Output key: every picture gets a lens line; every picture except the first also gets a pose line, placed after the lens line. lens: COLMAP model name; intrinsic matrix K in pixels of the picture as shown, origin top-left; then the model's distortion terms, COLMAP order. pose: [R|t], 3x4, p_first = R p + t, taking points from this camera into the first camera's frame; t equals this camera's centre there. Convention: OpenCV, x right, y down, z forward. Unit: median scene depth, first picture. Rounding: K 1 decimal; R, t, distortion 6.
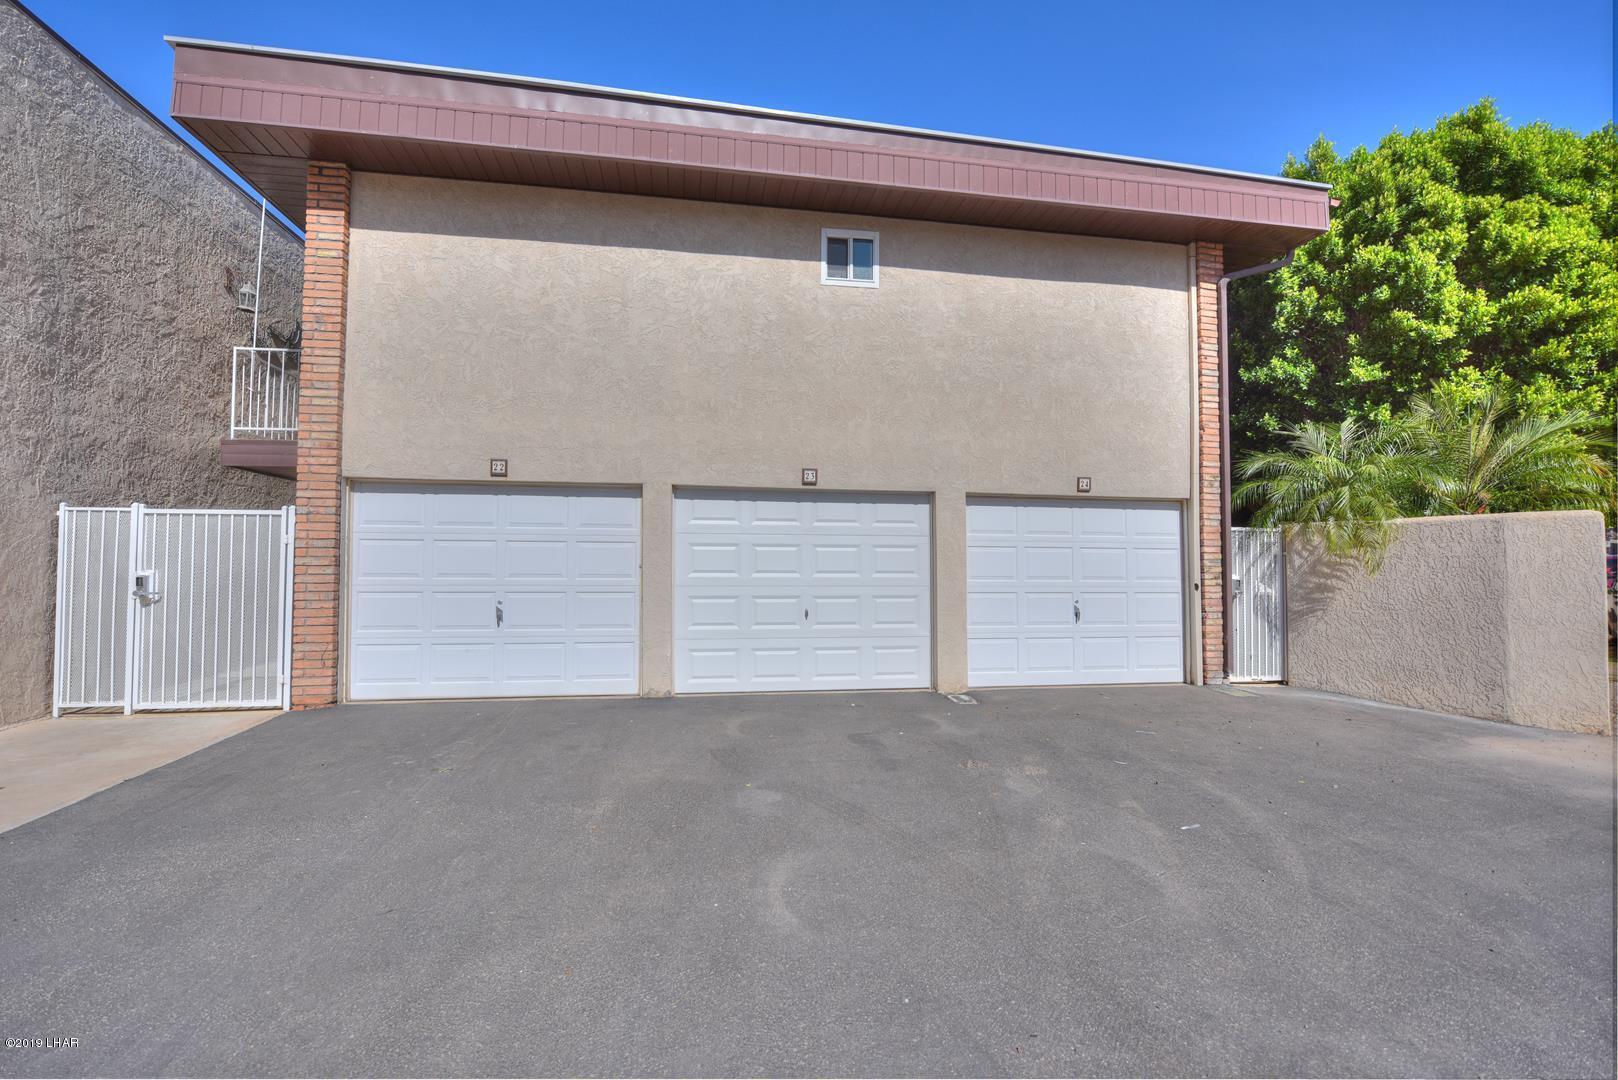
lens RADIAL K [[694.9, 0, 813.7], [0, 694.9, 538.9], [0, 0, 1]] dist [-0.009513, -0.003436]
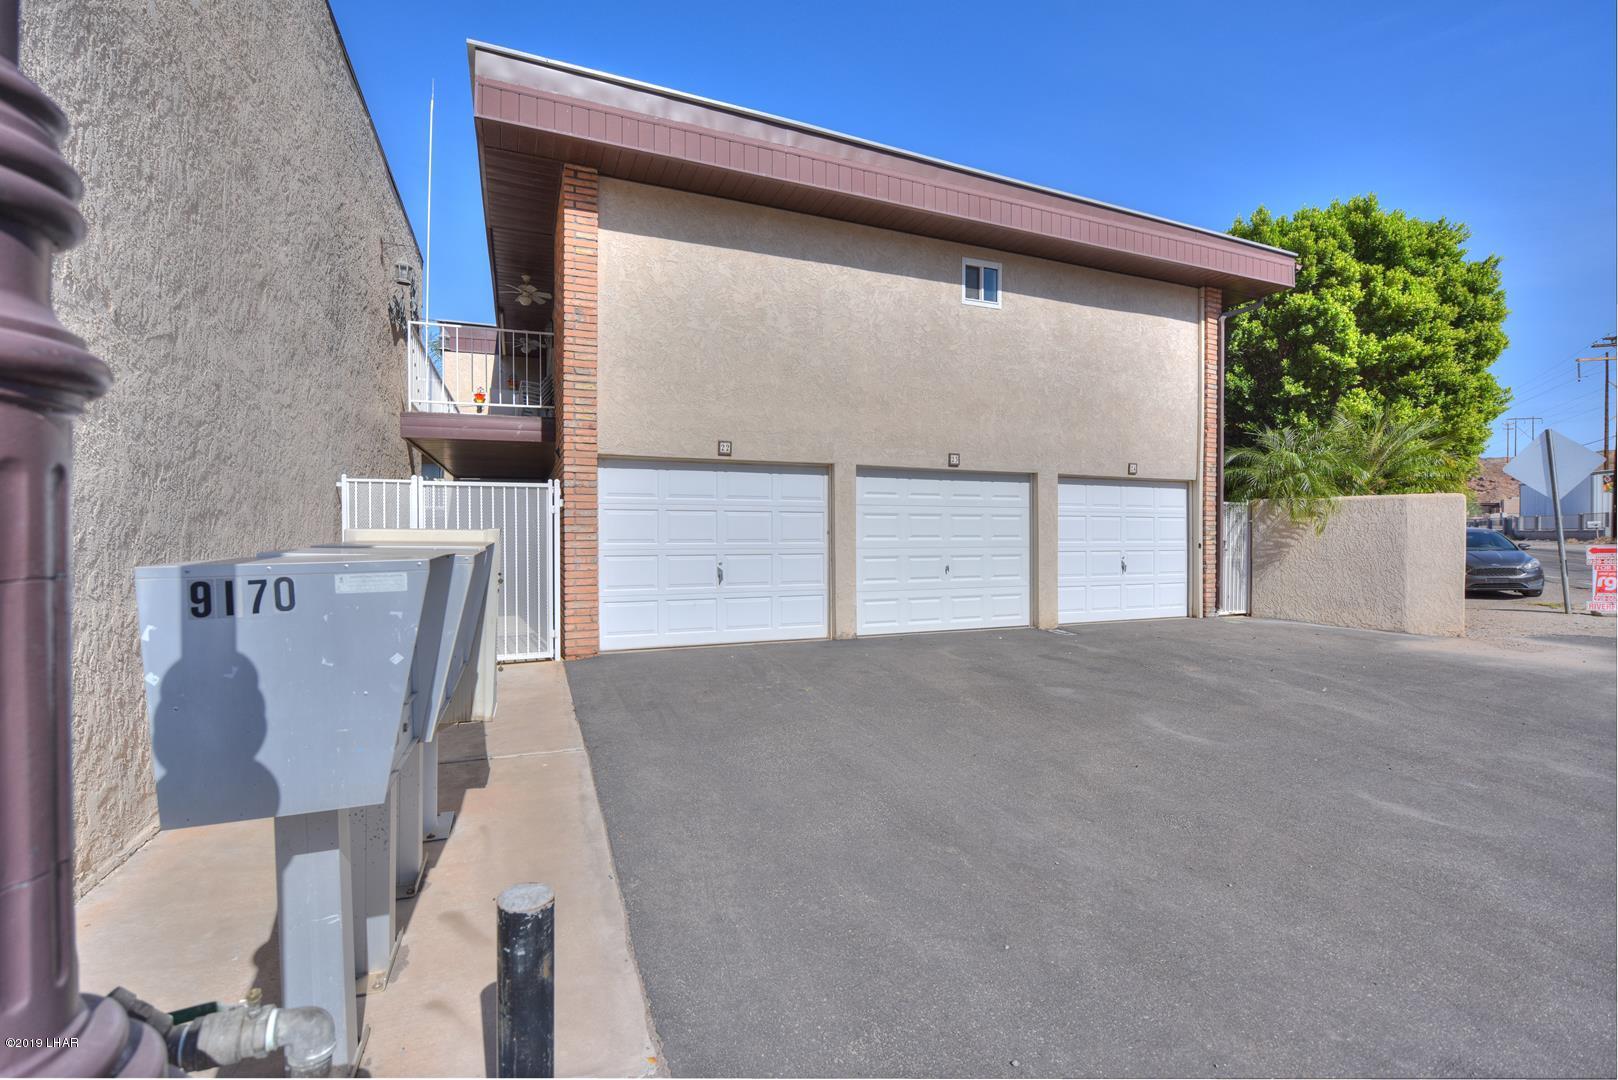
lens RADIAL K [[694.9, 0, 803.2], [0, 694.9, 539.2], [0, 0, 1]] dist [-0.009513, -0.003436]
pose [[0.975988, -0.007053, 0.217709, -0.542451], [-0.002824, 0.998982, 0.045023, -0.002662], [-0.217805, -0.044557, 0.974975, -0.163487]]
